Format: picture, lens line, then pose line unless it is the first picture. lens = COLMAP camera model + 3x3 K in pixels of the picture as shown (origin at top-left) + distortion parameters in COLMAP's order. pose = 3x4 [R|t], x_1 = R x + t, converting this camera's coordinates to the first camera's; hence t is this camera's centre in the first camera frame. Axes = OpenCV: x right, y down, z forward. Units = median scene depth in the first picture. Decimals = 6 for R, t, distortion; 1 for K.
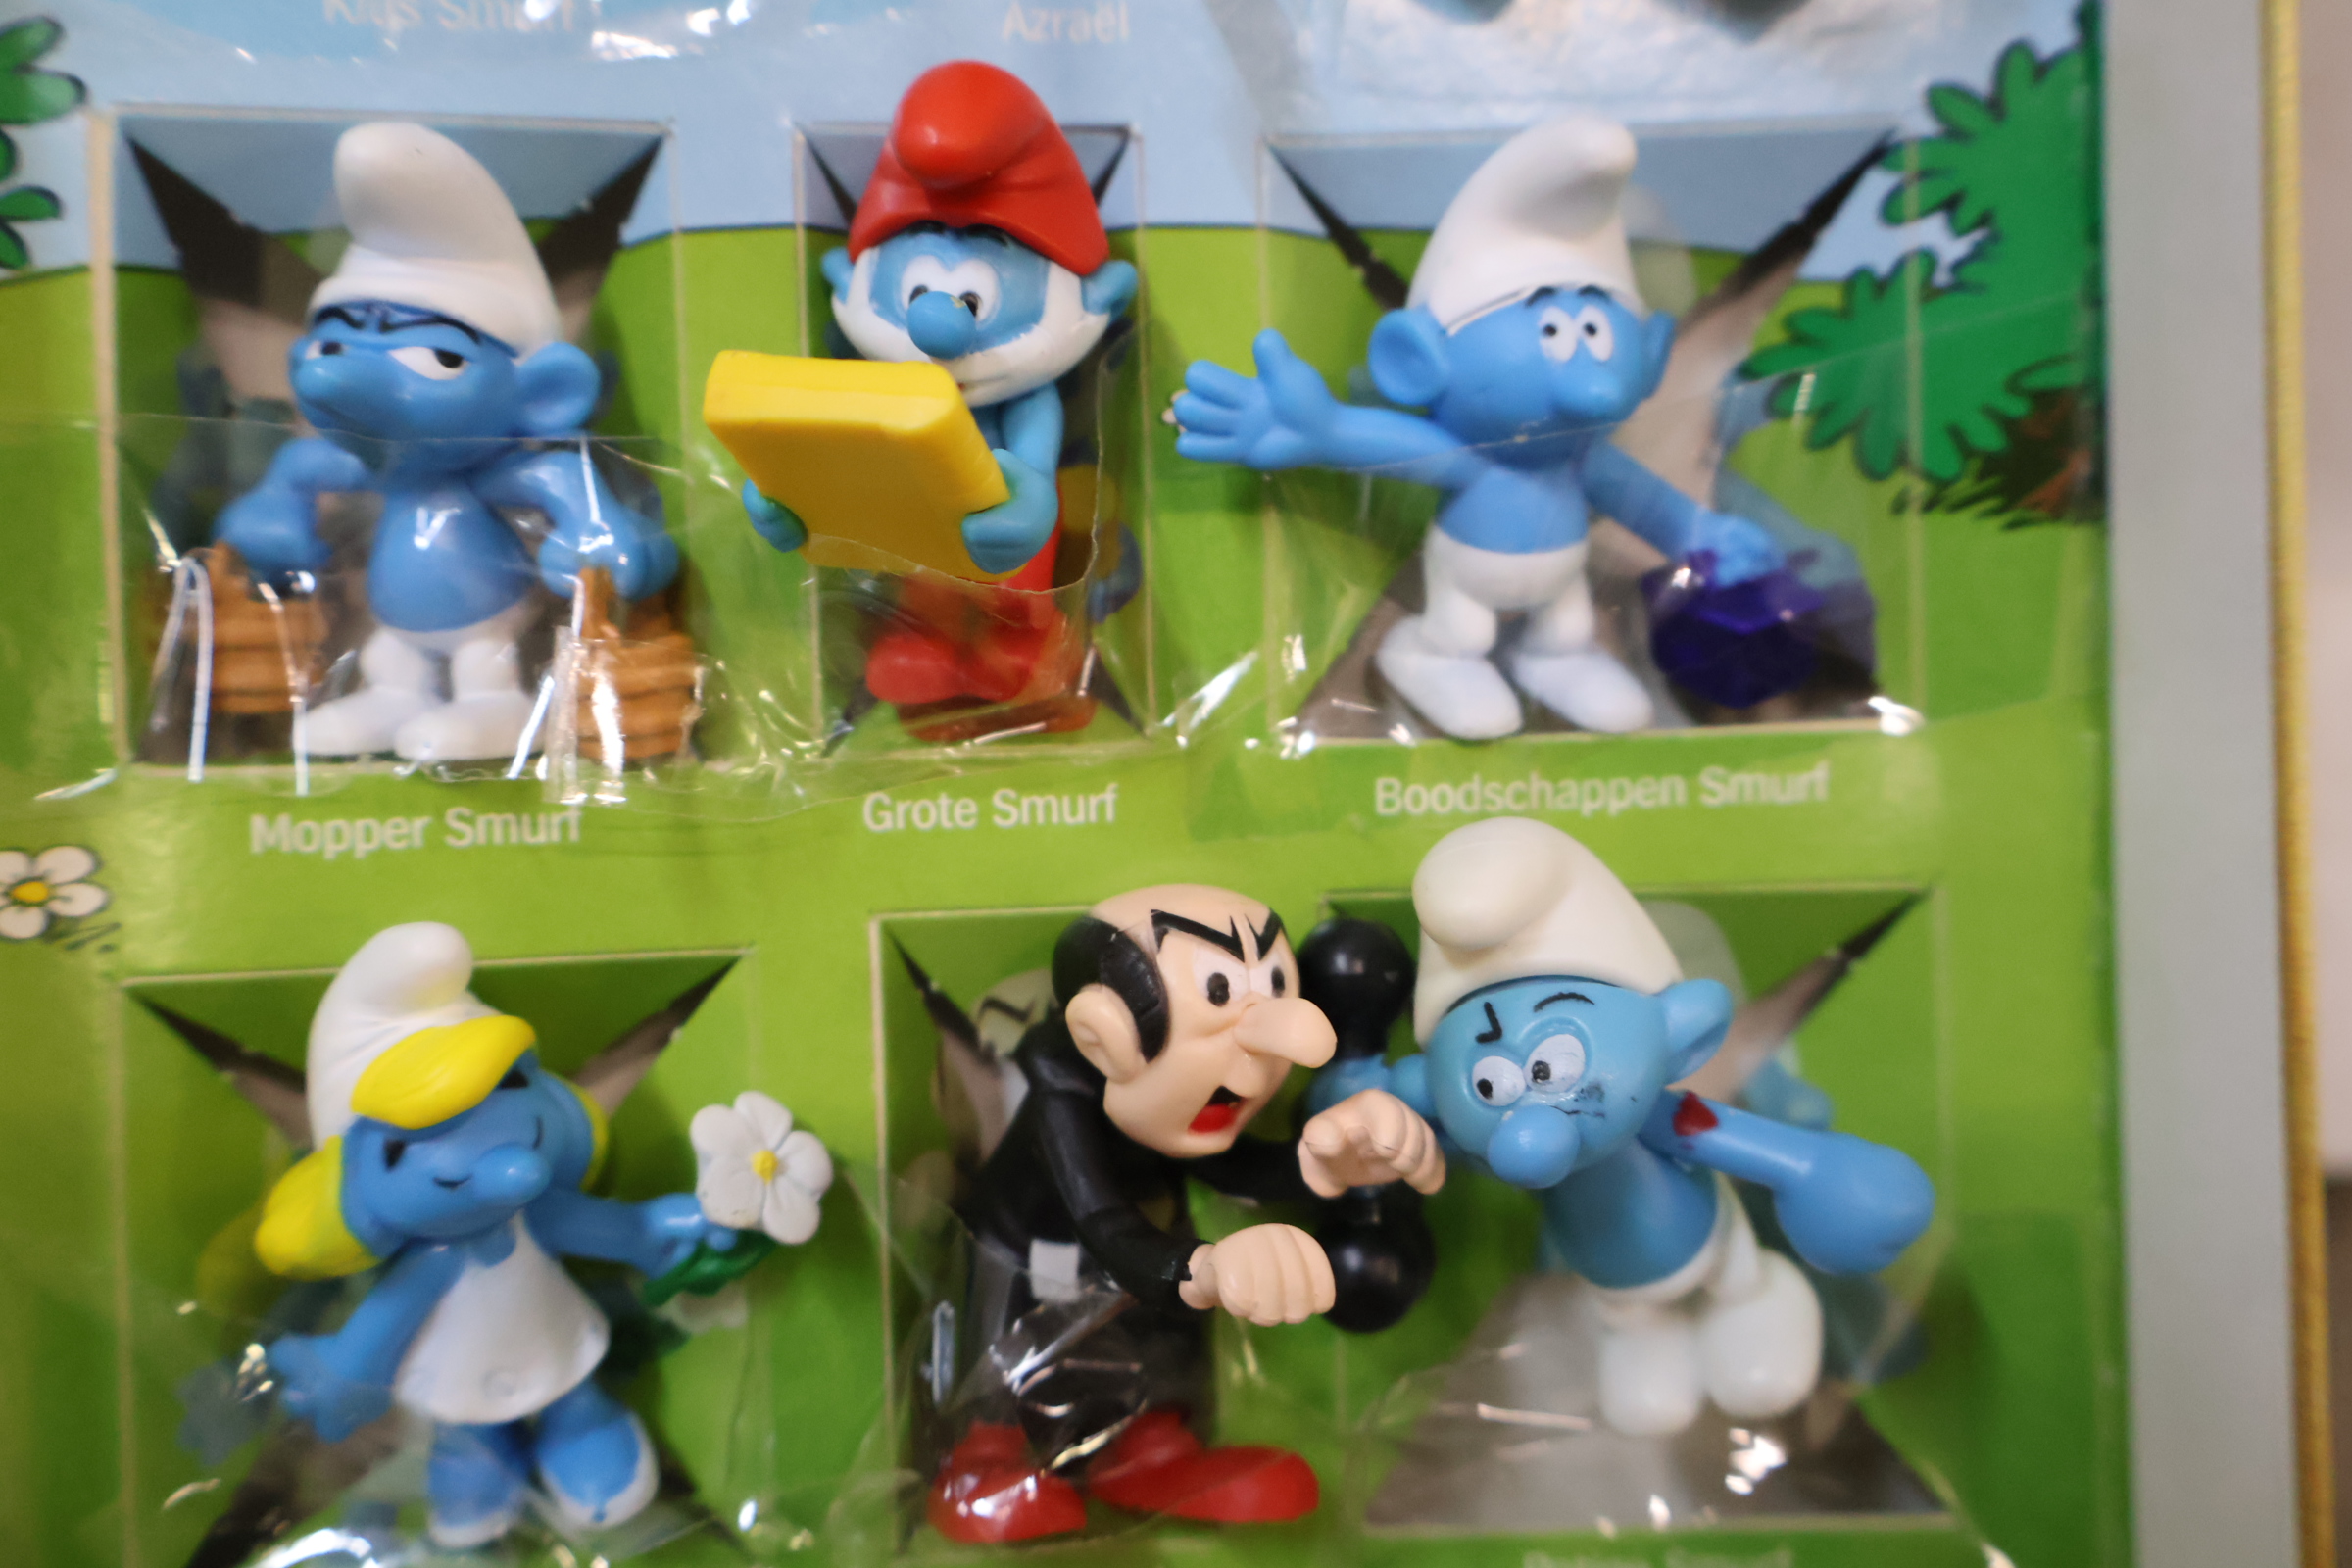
lens RADIAL K [[2254.2, 0, 1176.0], [0, 2254.2, 784.0], [0, 0, 1]] dist [0.014035, 0.033126]
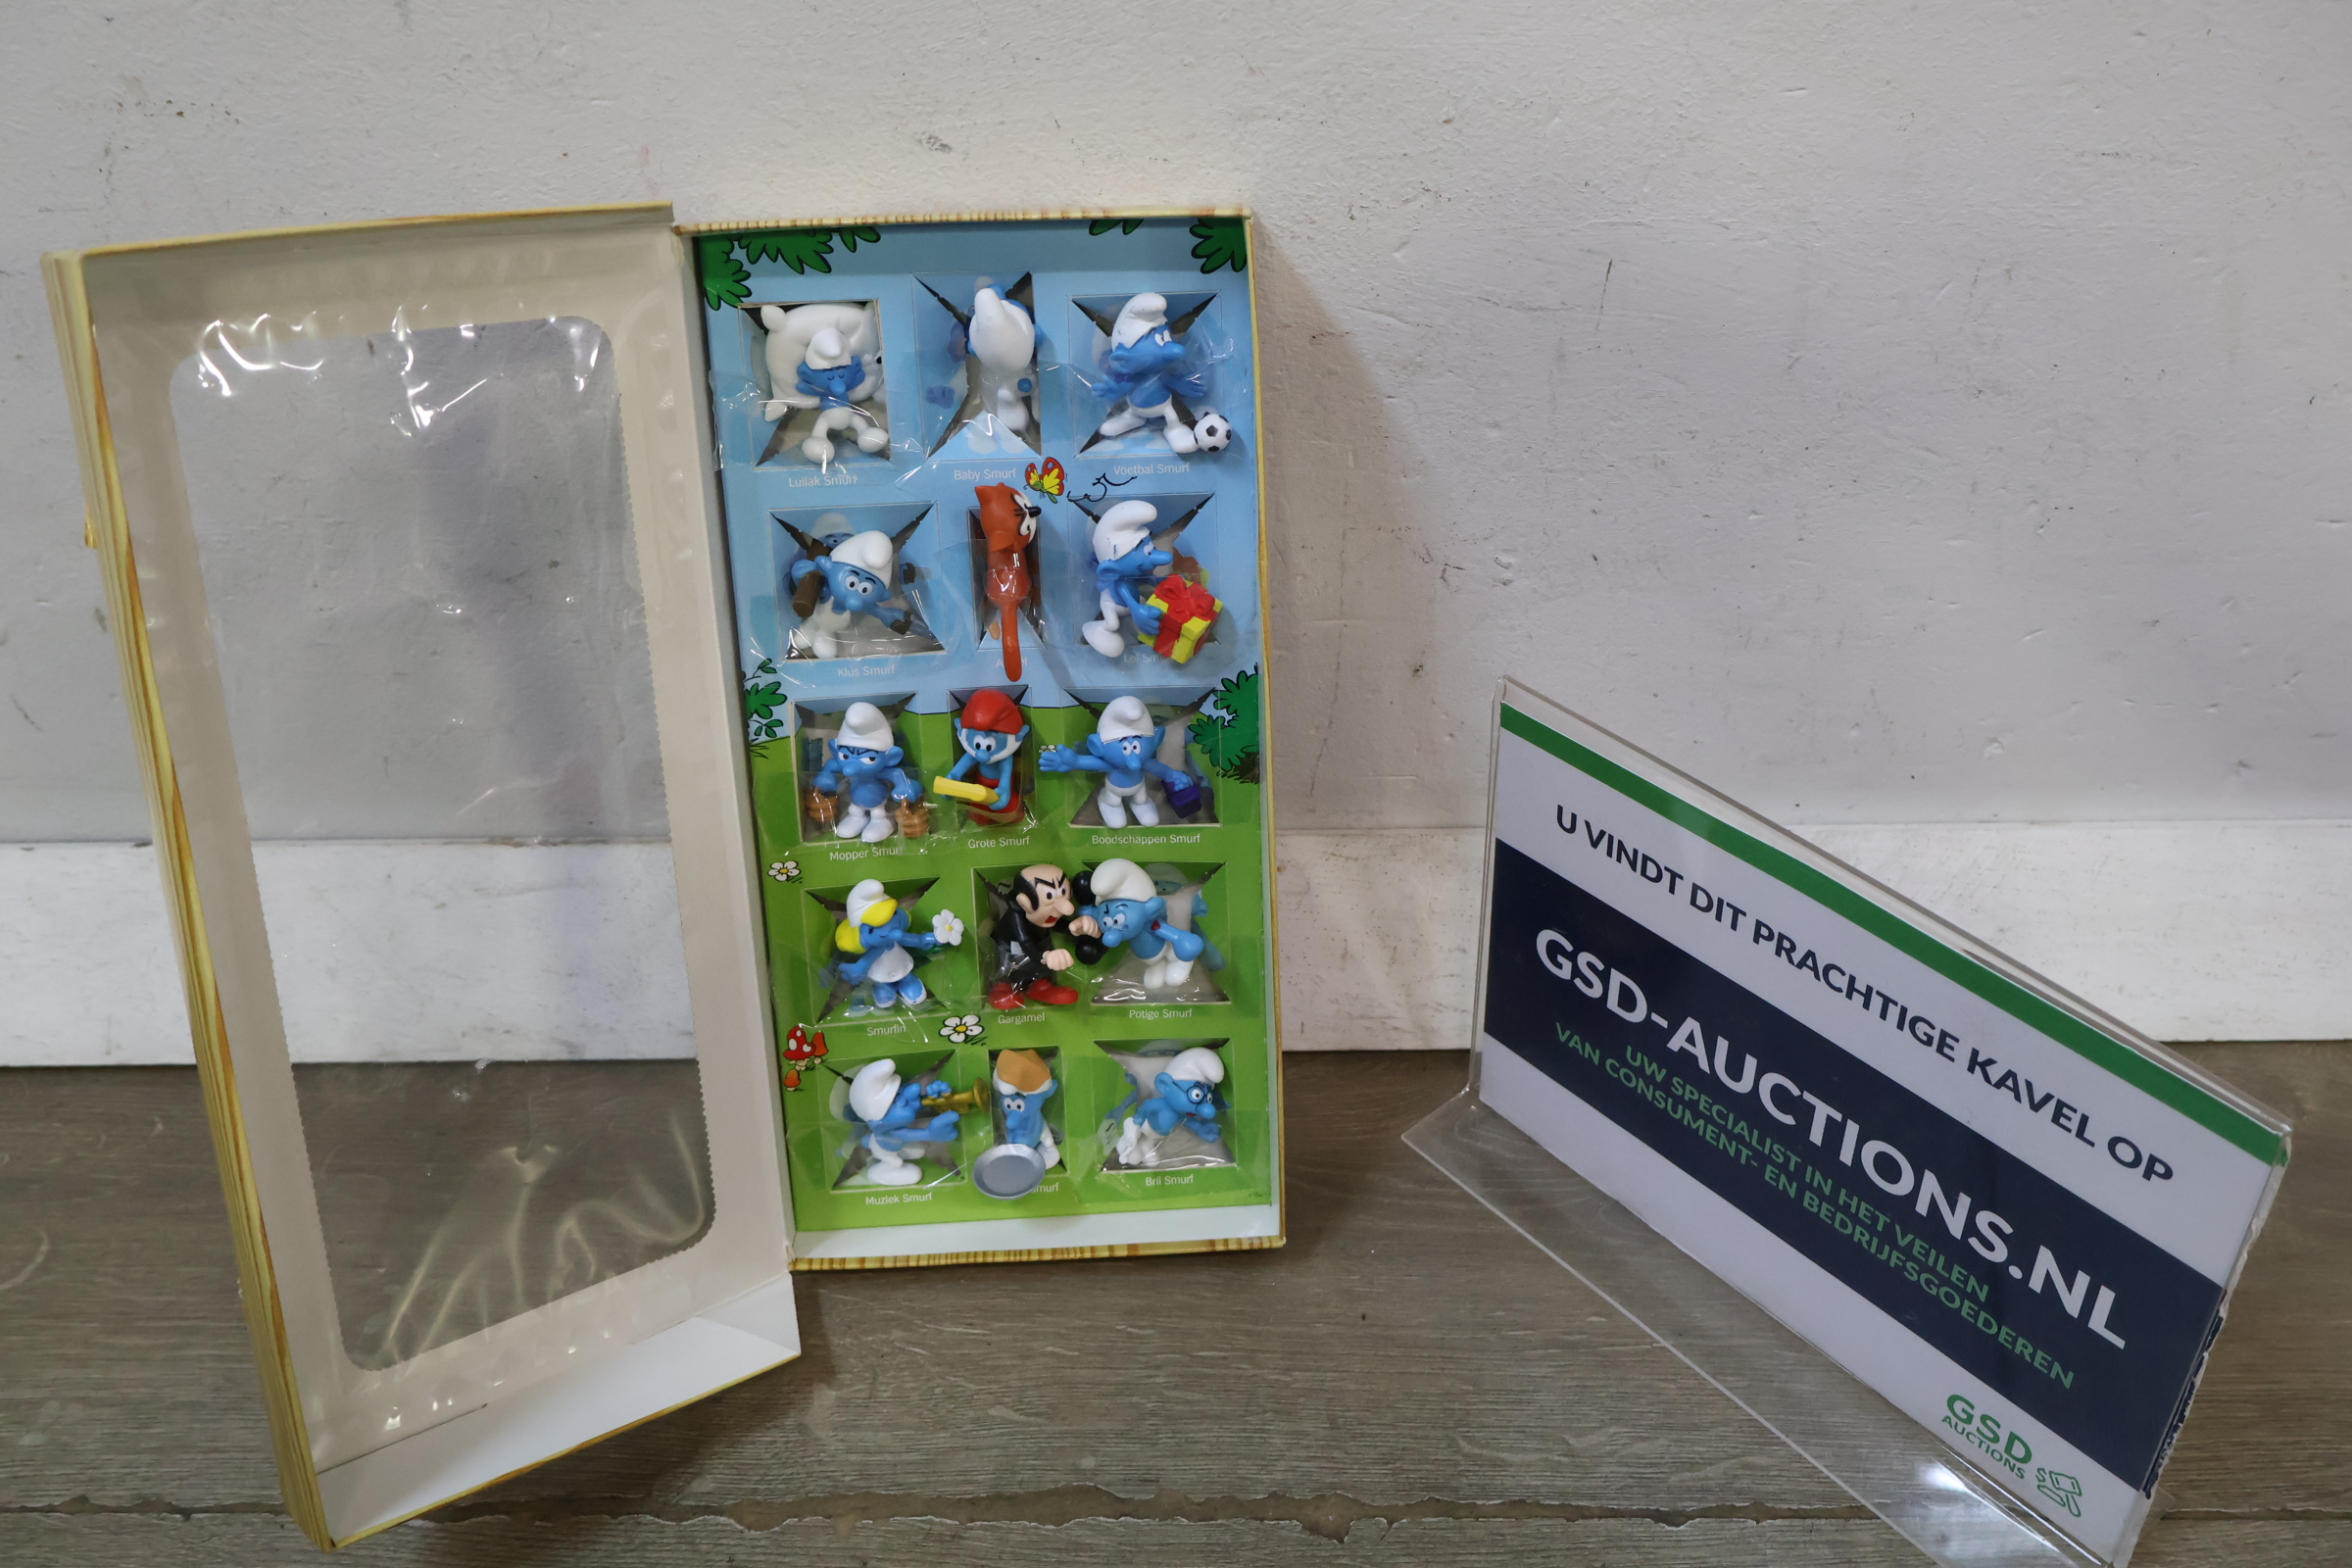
lens RADIAL K [[2103.2, 0, 1176.0], [0, 2103.2, 784.0], [0, 0, 1]] dist [0.012792, -0.001486]
pose [[0.999274, 0.007732, -0.037296, 0.404546], [0.003229, 0.958458, 0.285217, -1.250352], [0.037952, -0.285130, 0.957737, -2.789273]]
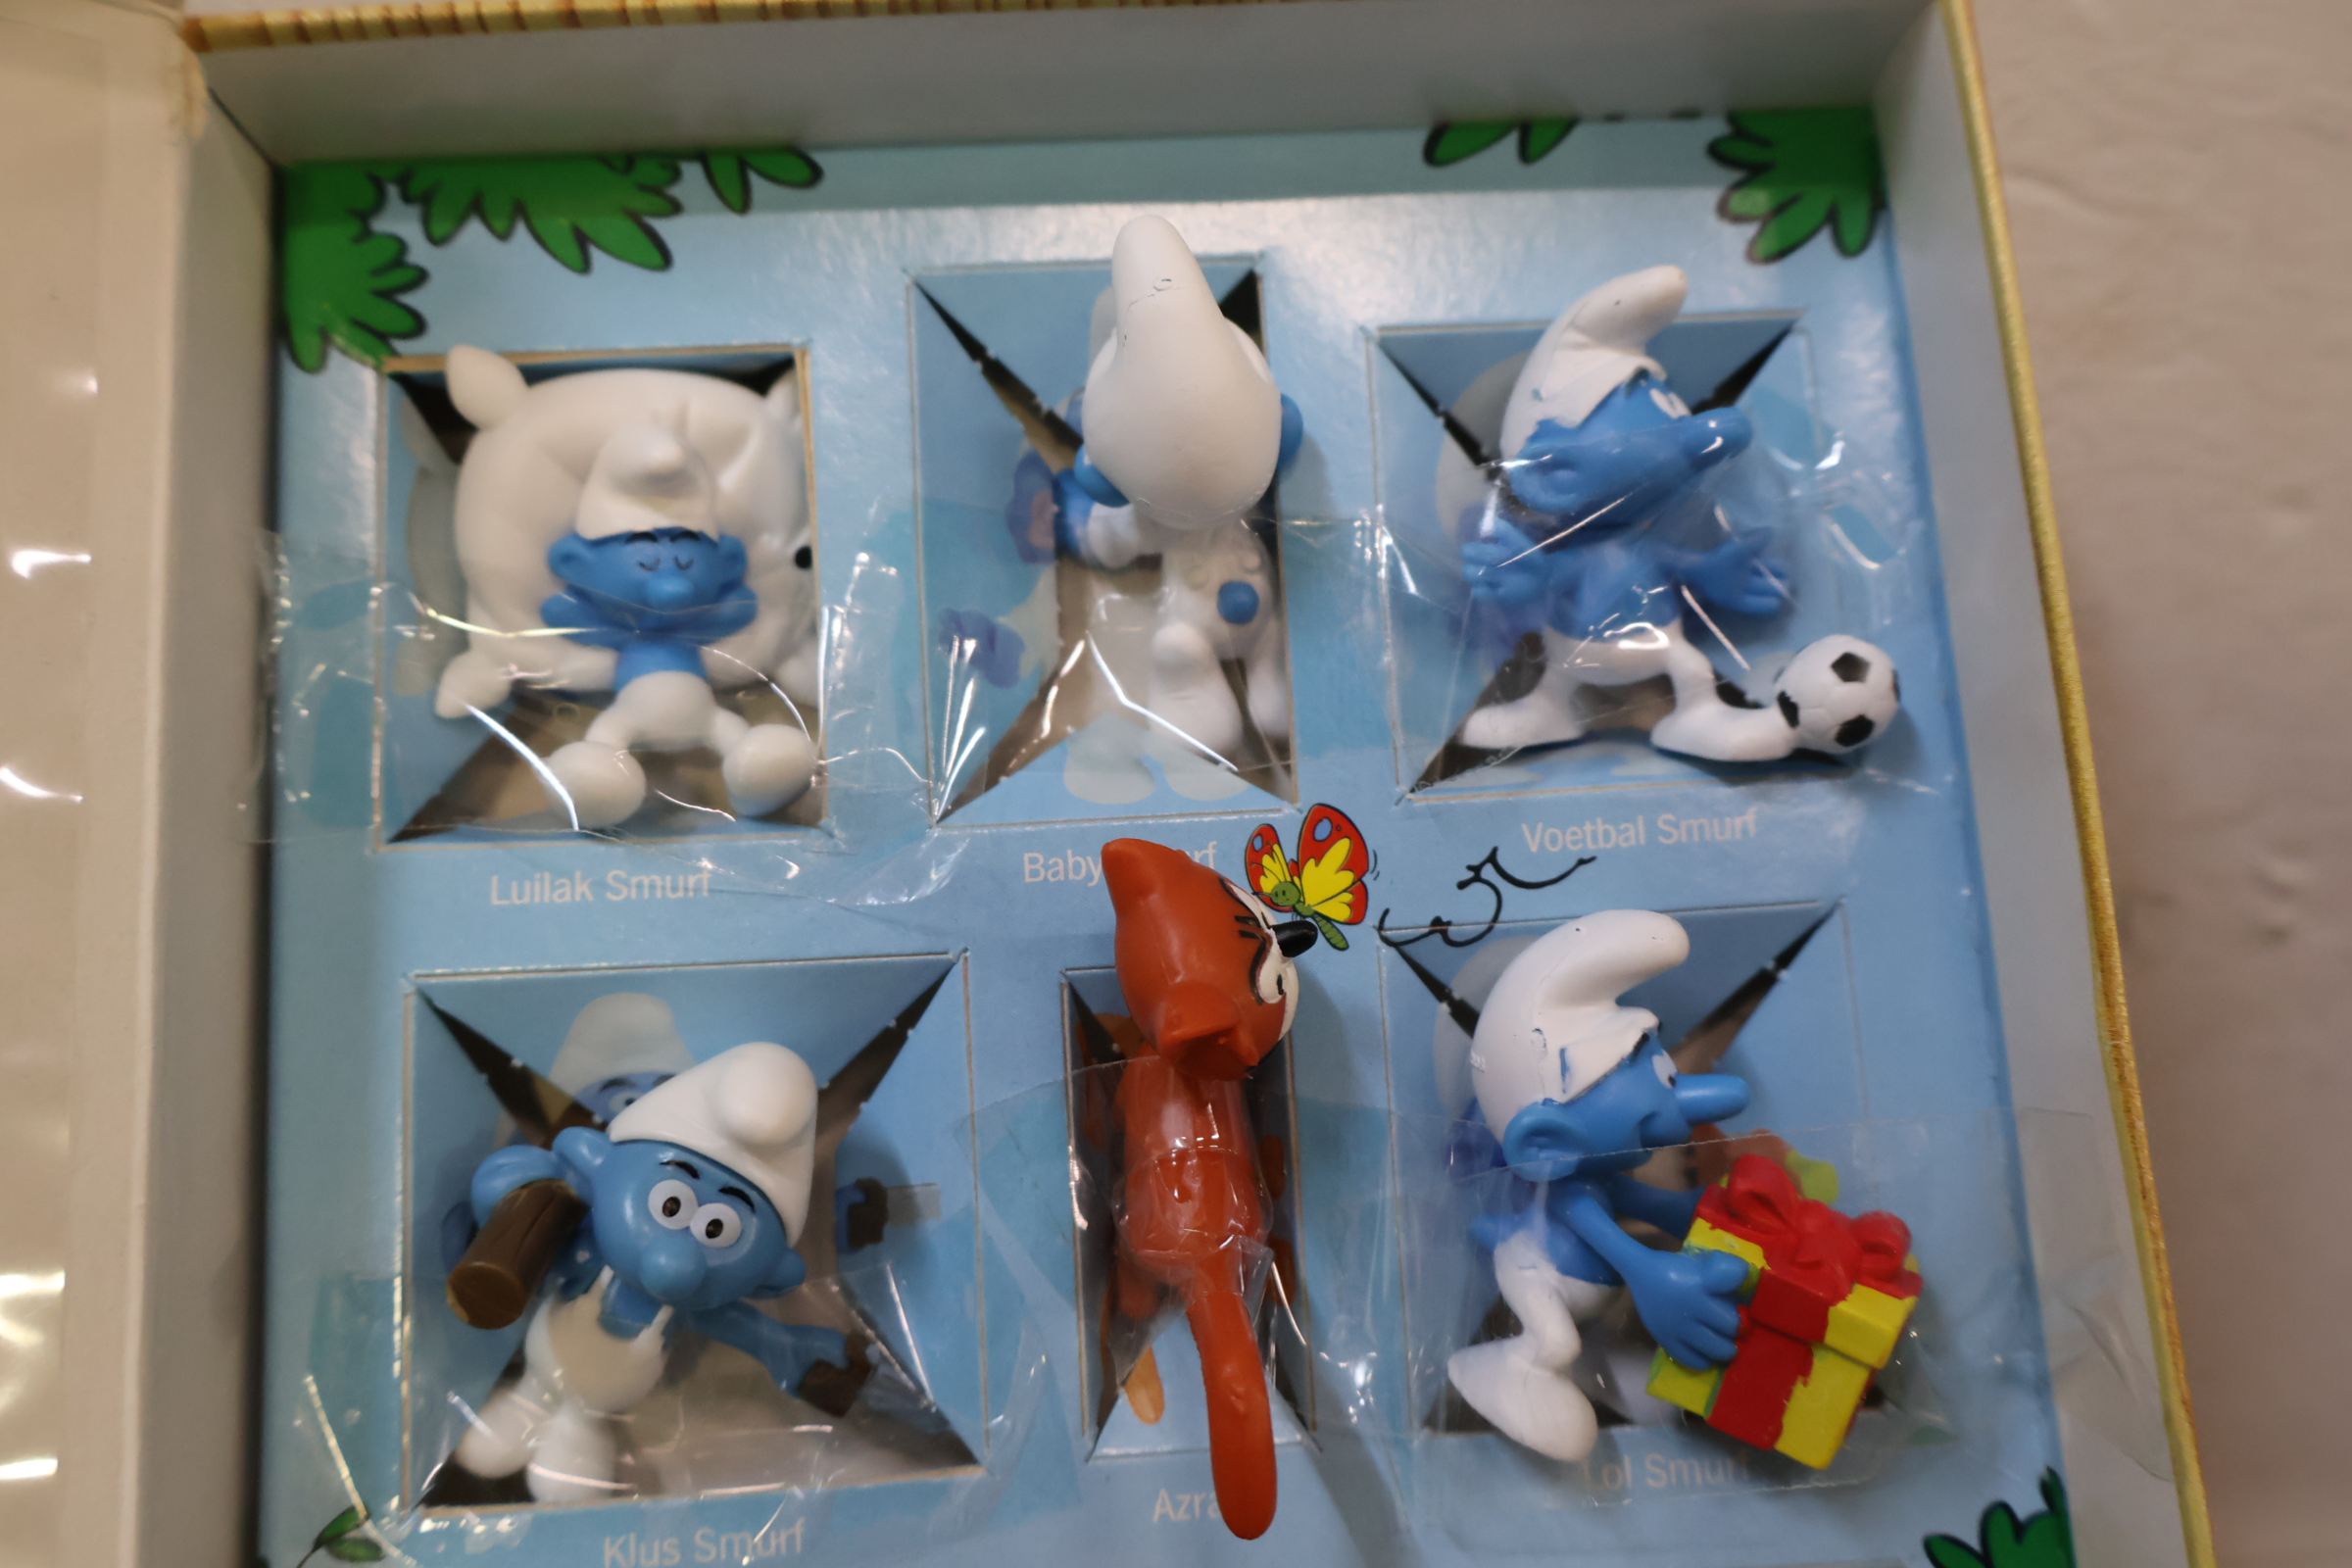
lens RADIAL K [[2154.1, 0, 1176.0], [0, 2154.1, 784.0], [0, 0, 1]] dist [0.032628, -0.019869]
pose [[0.999416, -0.034060, 0.002704, -0.056444], [0.033823, 0.975031, -0.219478, -0.473373], [0.004838, 0.219441, 0.975614, -0.217061]]
